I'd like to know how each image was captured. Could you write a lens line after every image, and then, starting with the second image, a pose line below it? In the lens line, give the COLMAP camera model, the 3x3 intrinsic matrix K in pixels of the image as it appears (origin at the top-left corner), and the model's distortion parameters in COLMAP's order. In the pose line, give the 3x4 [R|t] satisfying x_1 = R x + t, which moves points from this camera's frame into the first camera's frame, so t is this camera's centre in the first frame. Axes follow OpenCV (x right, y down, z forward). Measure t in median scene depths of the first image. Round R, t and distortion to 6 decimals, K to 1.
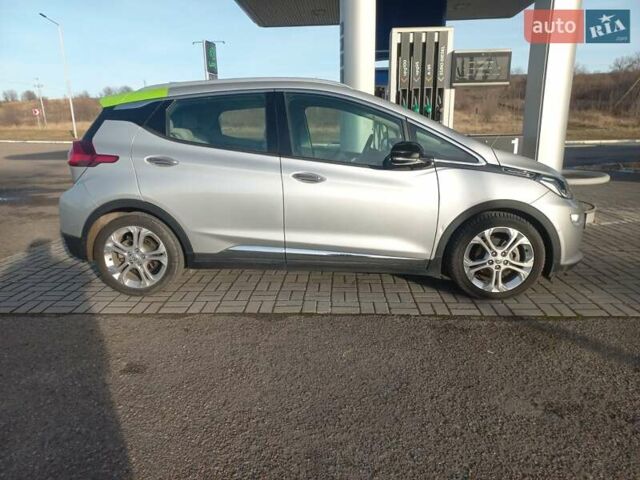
lens RADIAL K [[459.8, 0, 315.7], [0, 459.8, 237.4], [0, 0, 1]] dist [0.045475, -0.020512]
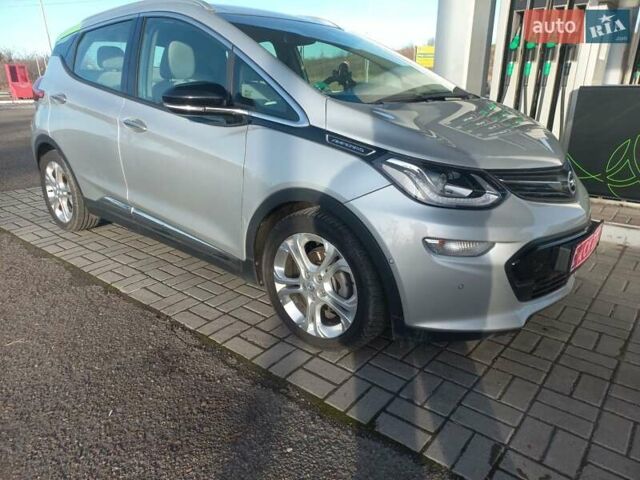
lens RADIAL K [[459.8, 0, 318.6], [0, 459.8, 240.6], [0, 0, 1]] dist [0.045475, -0.020512]
pose [[0.800226, 0.209937, -0.561751, 0.729190], [-0.140743, 0.976306, 0.164373, -0.111186], [0.582949, -0.052473, 0.810813, 0.511389]]
